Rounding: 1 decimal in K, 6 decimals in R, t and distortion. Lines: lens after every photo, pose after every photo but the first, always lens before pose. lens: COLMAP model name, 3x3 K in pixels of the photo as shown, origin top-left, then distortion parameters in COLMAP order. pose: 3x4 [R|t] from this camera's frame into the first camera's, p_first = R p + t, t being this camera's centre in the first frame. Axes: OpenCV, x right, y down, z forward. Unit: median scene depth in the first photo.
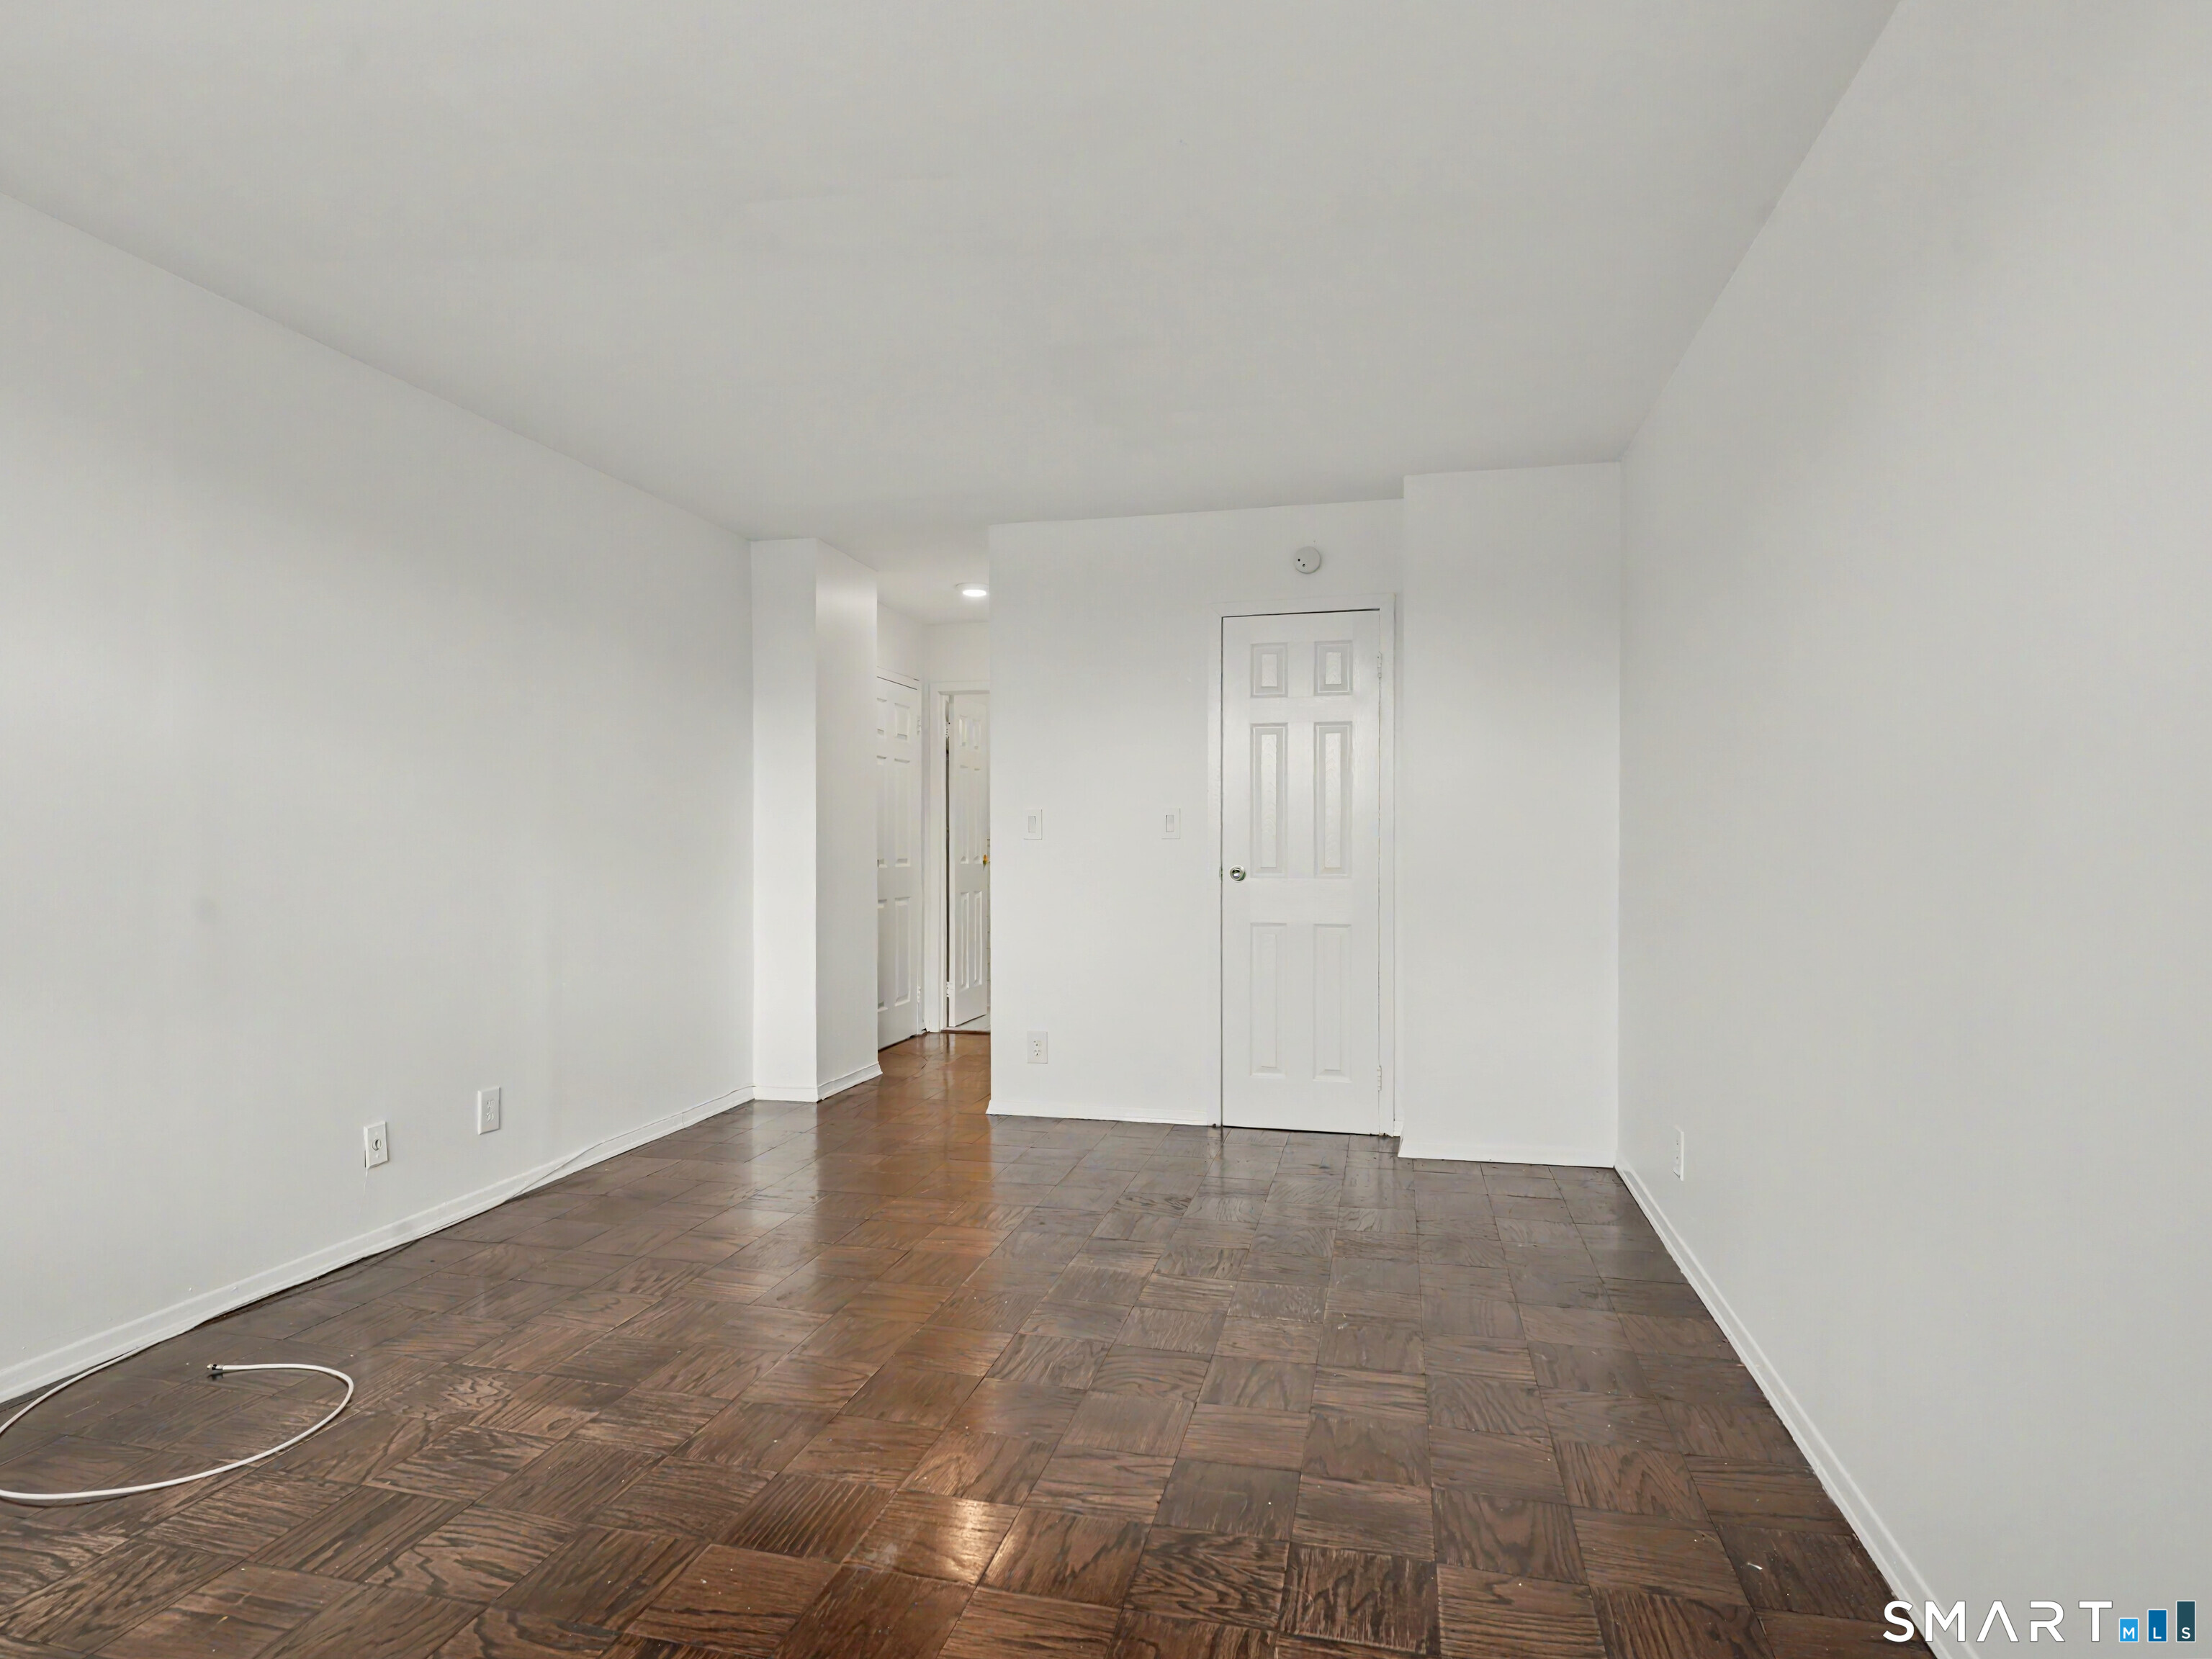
lens RADIAL K [[1201.6, 0, 1106.5], [0, 1201.6, 842.4], [0, 0, 1]] dist [-0.002761, -0.001872]
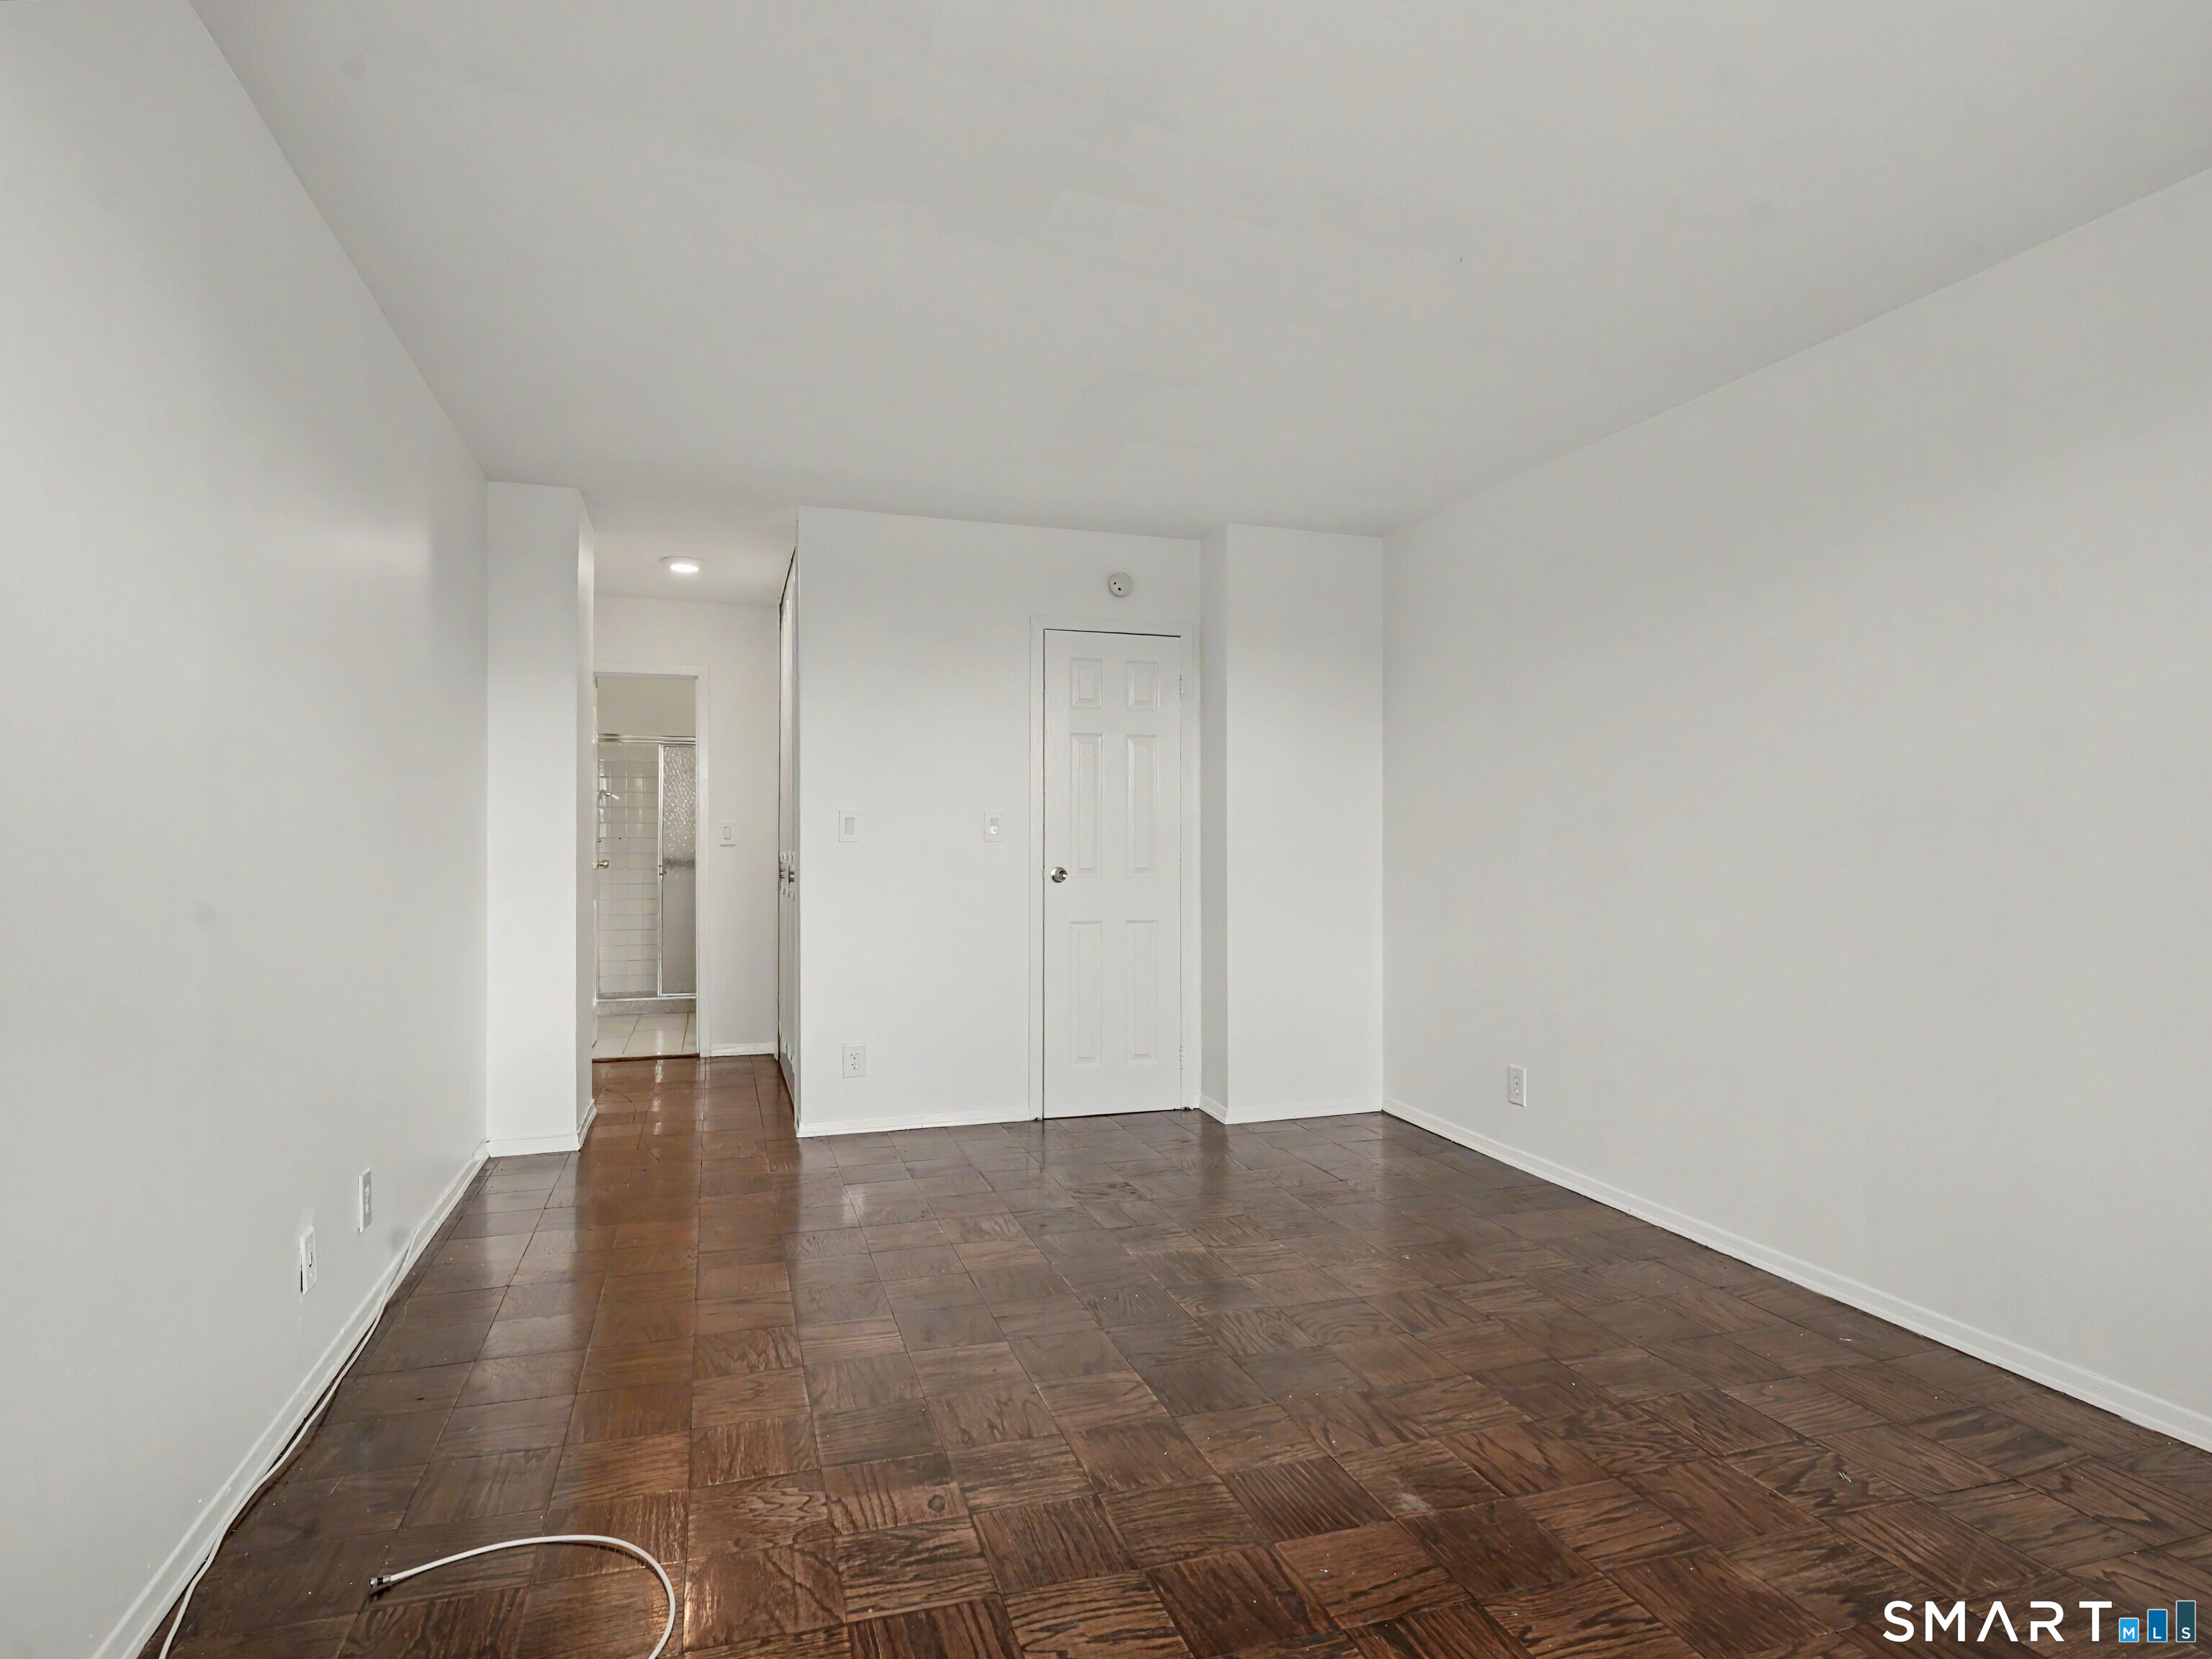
lens RADIAL K [[1201.6, 0, 1106.5], [0, 1201.6, 842.4], [0, 0, 1]] dist [-0.002761, -0.001872]
pose [[0.853750, 0.000254, 0.520683, -0.439419], [-0.000696, 1.000000, 0.000653, -0.004169], [-0.520683, -0.000920, 0.853750, 0.092889]]
